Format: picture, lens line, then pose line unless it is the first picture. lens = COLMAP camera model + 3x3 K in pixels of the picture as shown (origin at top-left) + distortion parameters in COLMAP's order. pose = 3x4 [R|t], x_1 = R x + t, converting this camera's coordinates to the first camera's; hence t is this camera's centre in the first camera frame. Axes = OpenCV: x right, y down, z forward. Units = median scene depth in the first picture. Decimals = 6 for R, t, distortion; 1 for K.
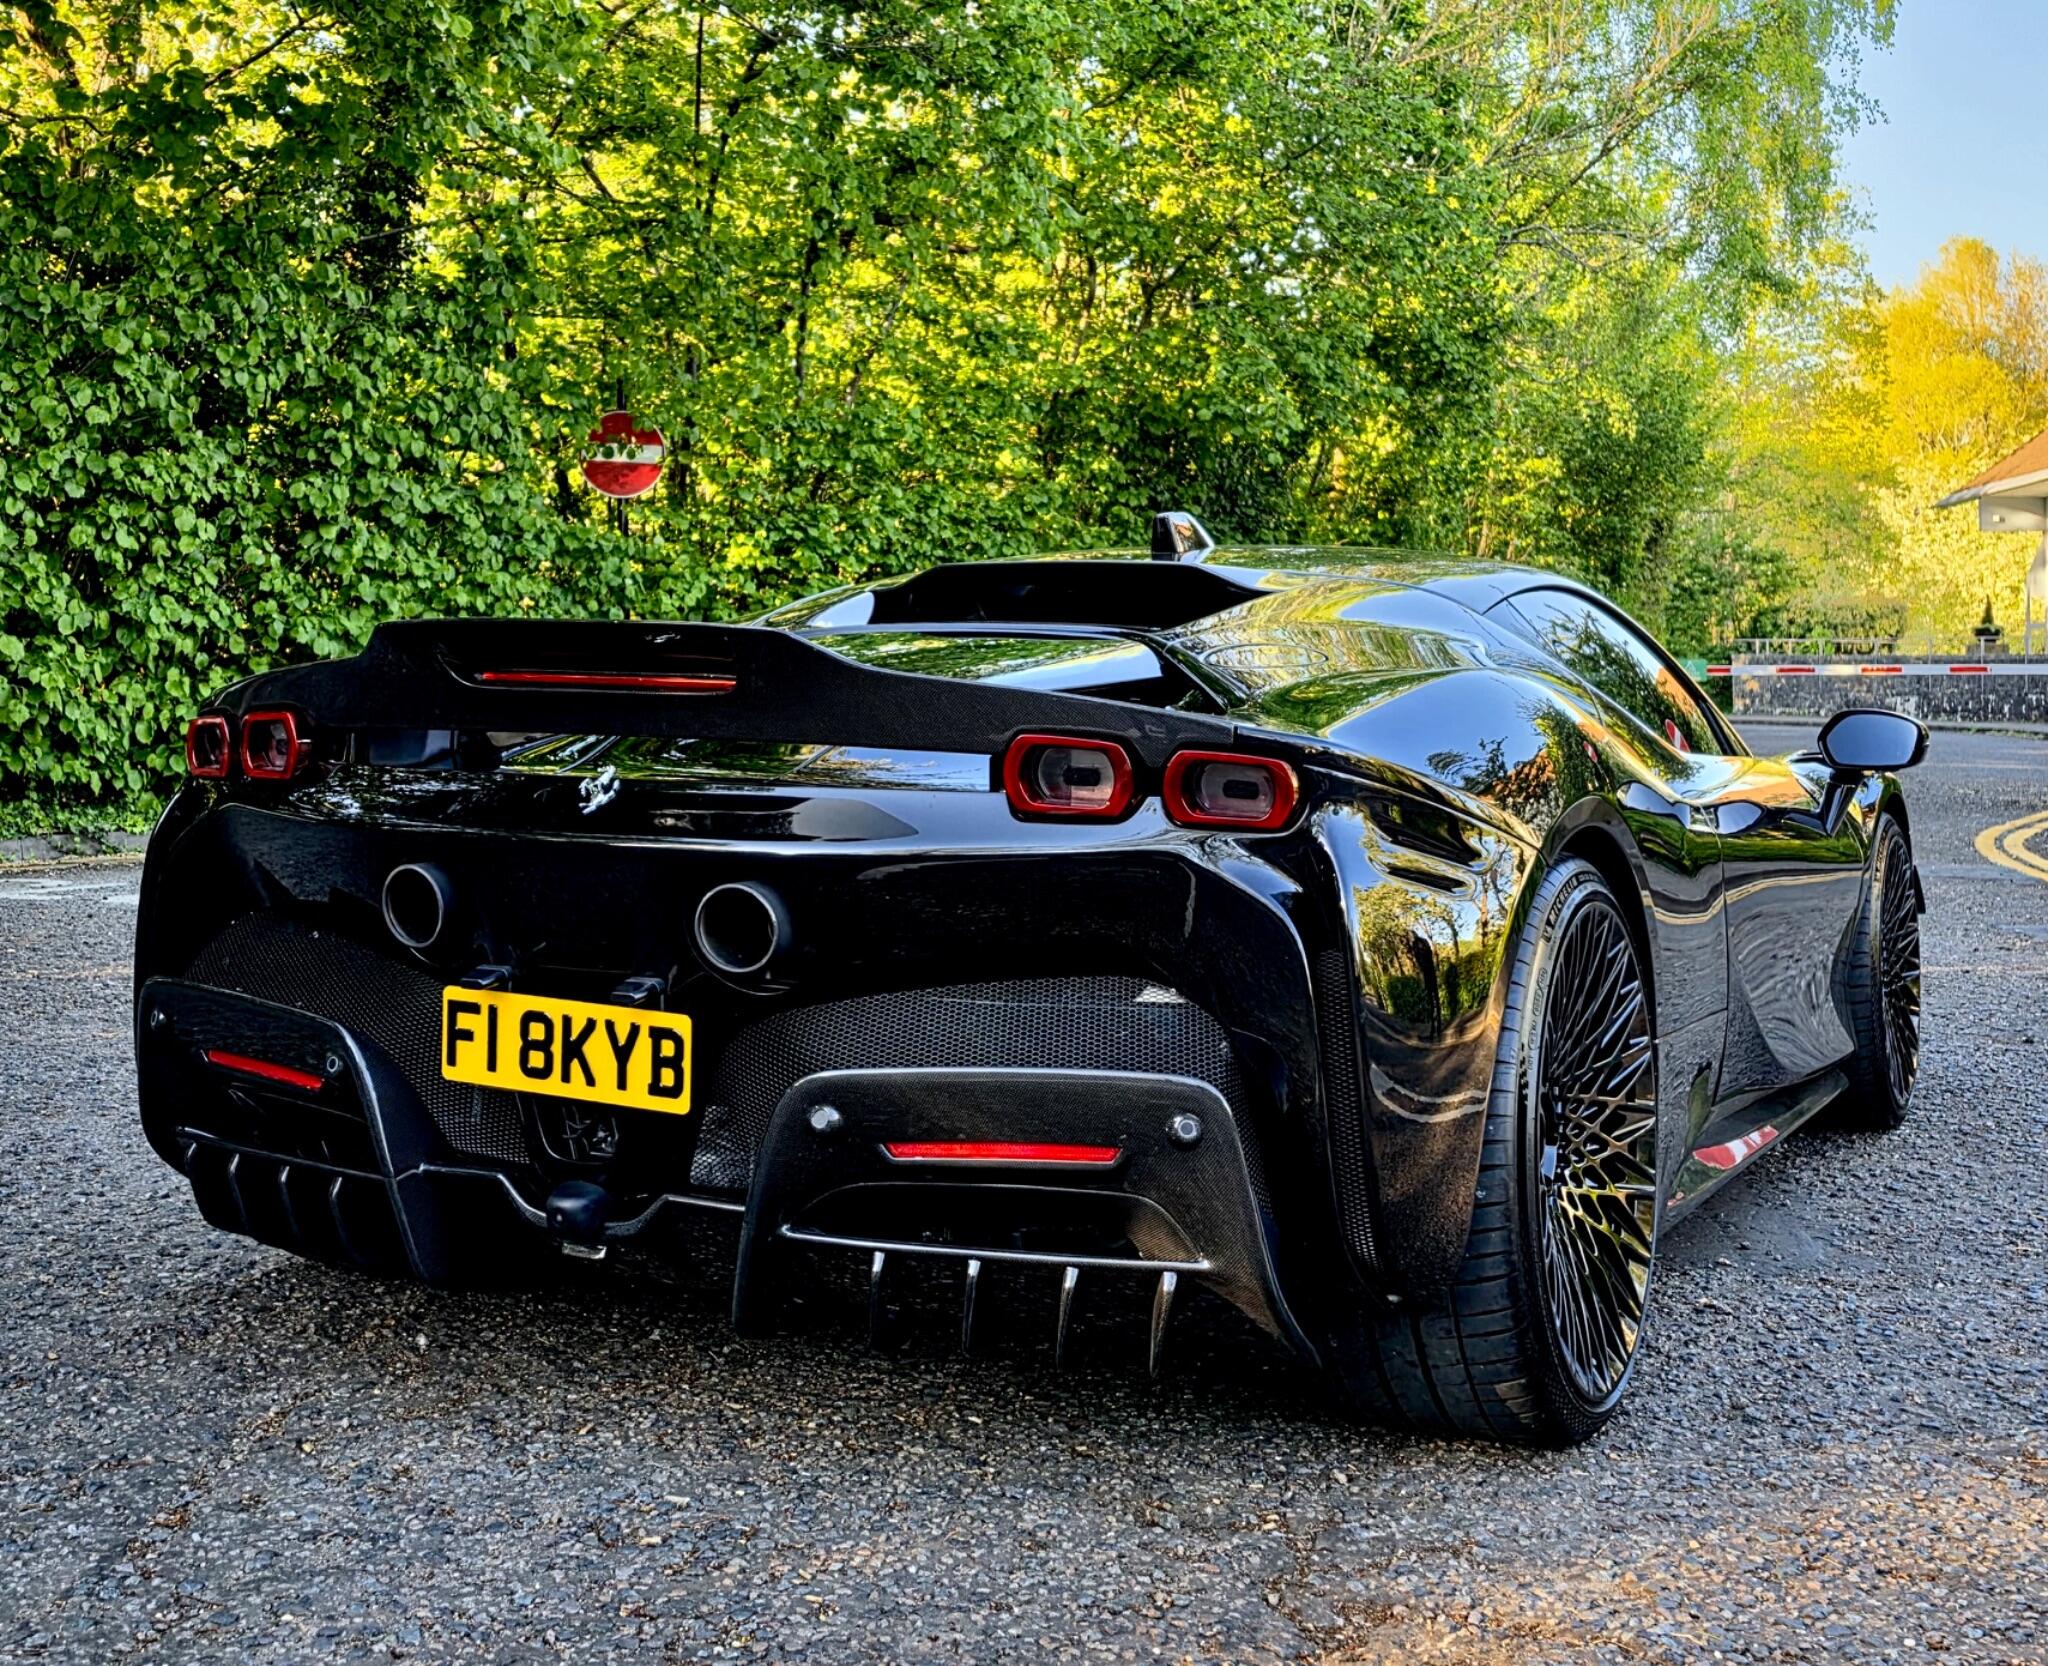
lens RADIAL K [[2476.4, 0, 1055.6], [0, 2476.4, 669.4], [0, 0, 1]] dist [0.047834, 0.000000]
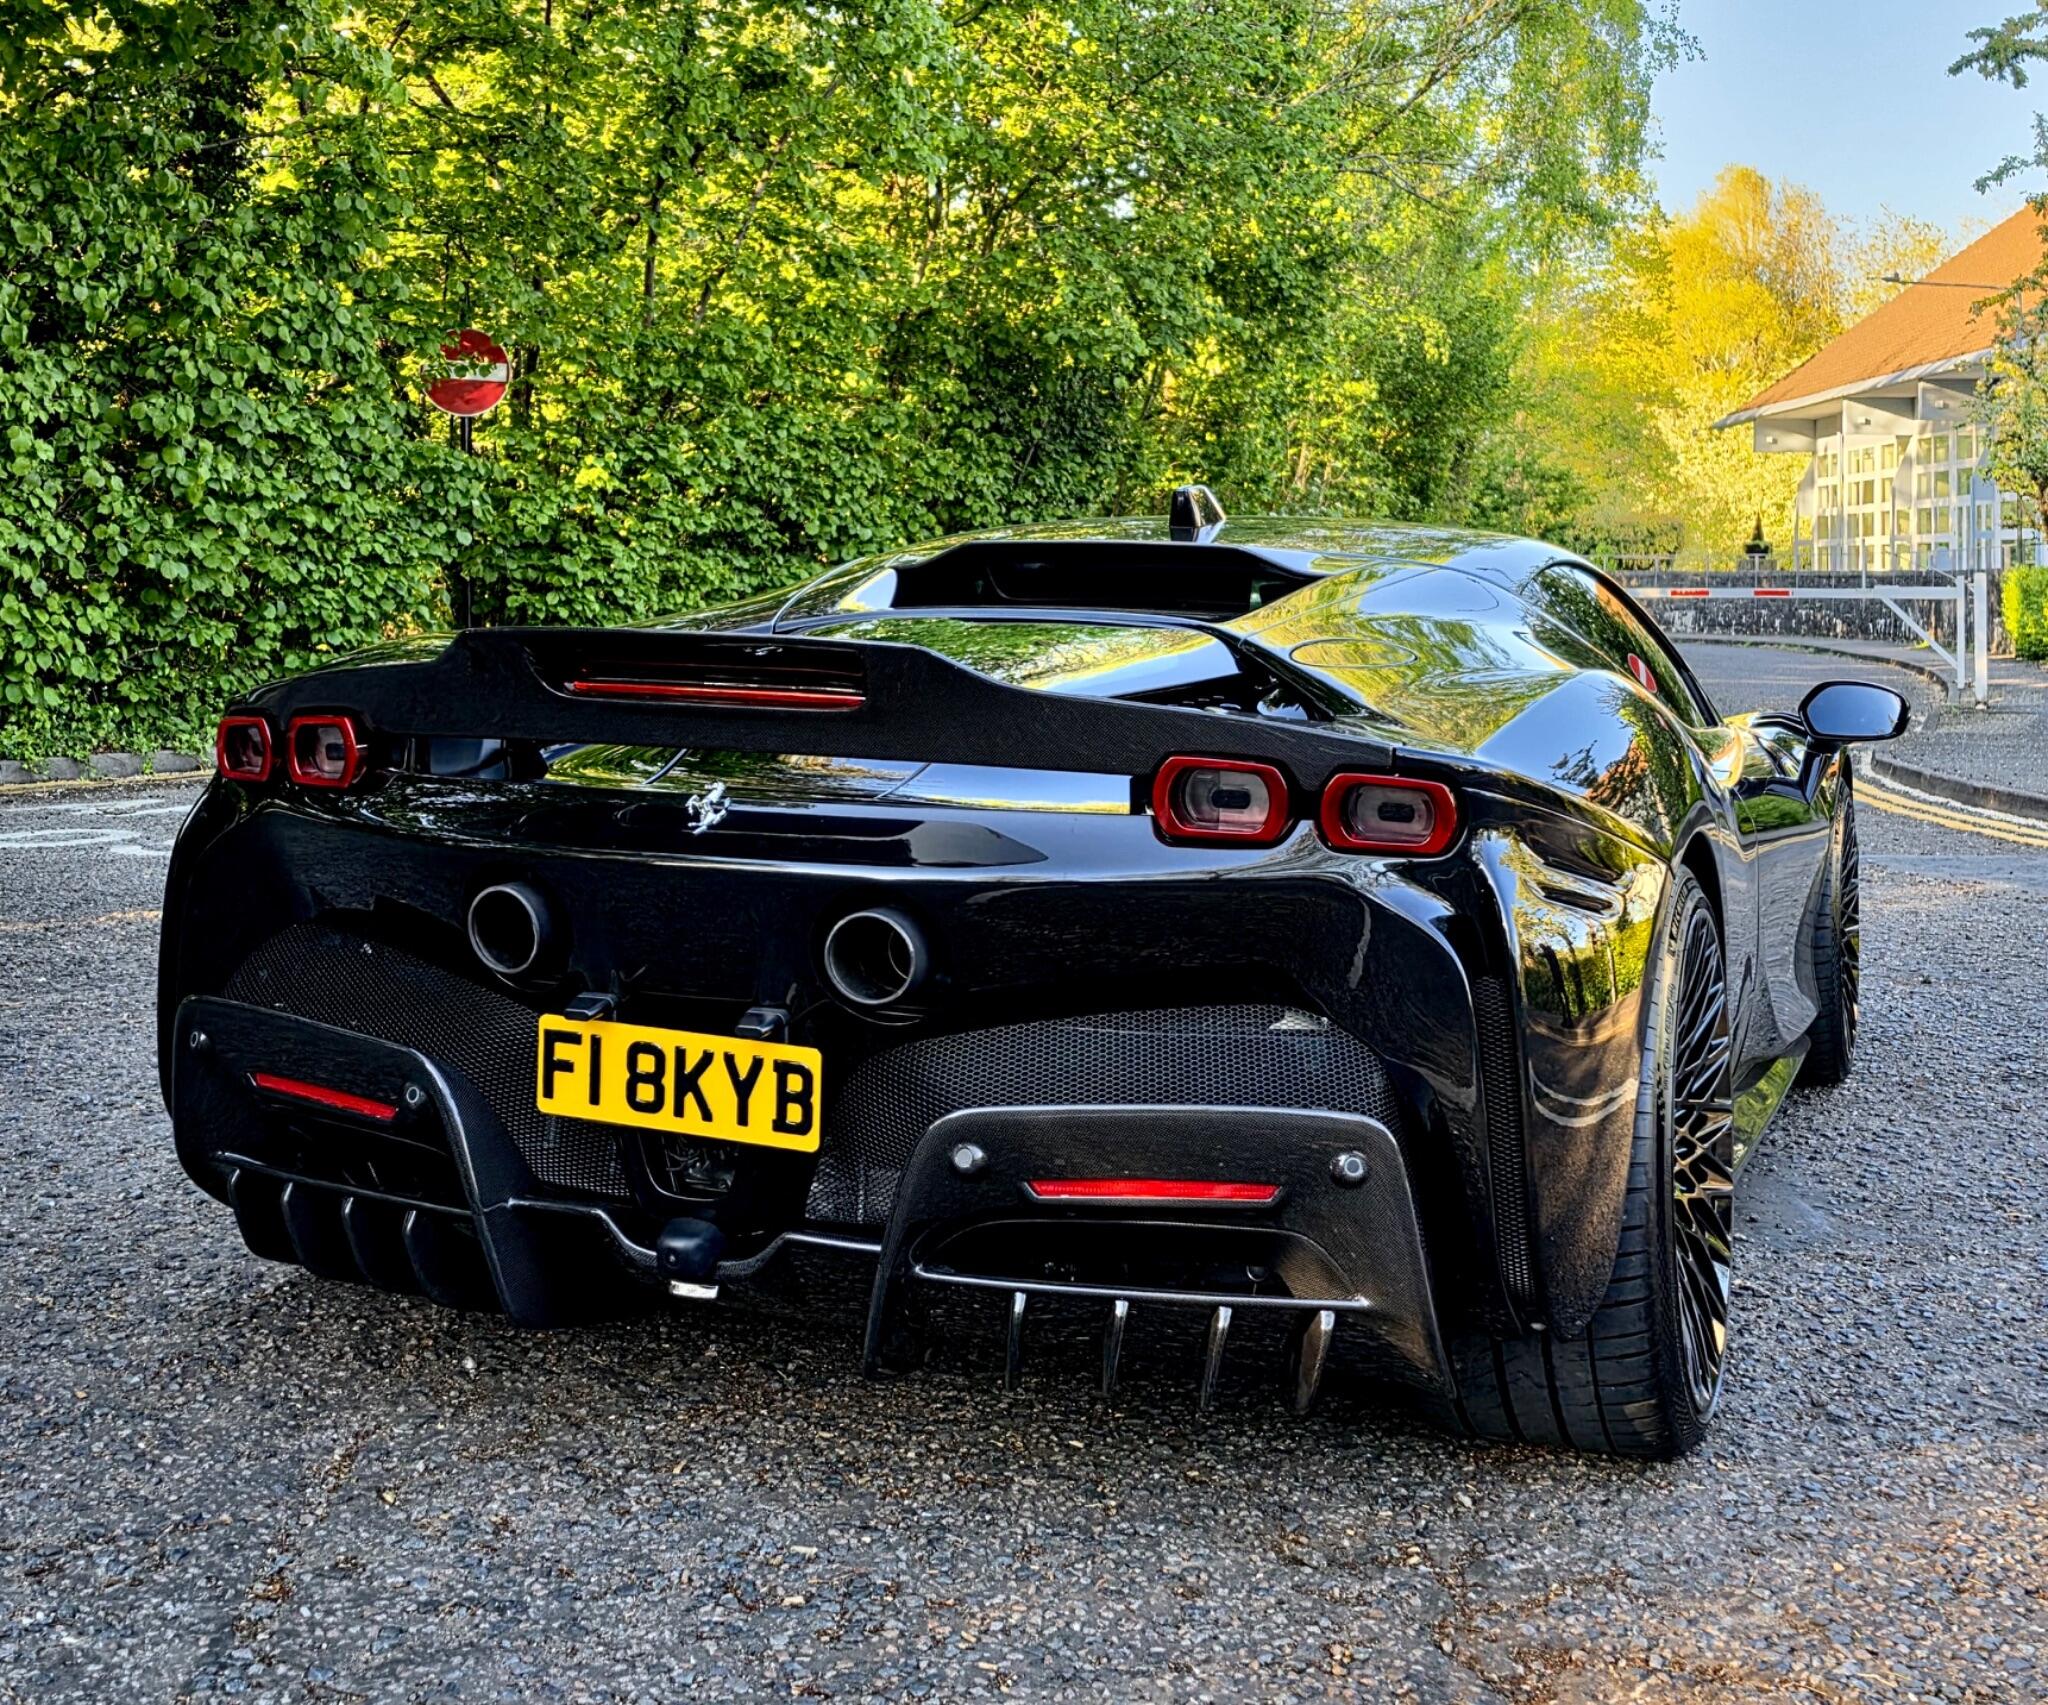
lens RADIAL K [[2451.2, 0, 1097.2], [0, 2451.2, 682.8], [0, 0, 1]] dist [0.041827, 0.000000]
pose [[0.995839, 0.001912, 0.091107, -0.112849], [-0.005589, 0.999179, 0.040127, -0.034613], [-0.090955, -0.040469, 0.995032, 0.053380]]
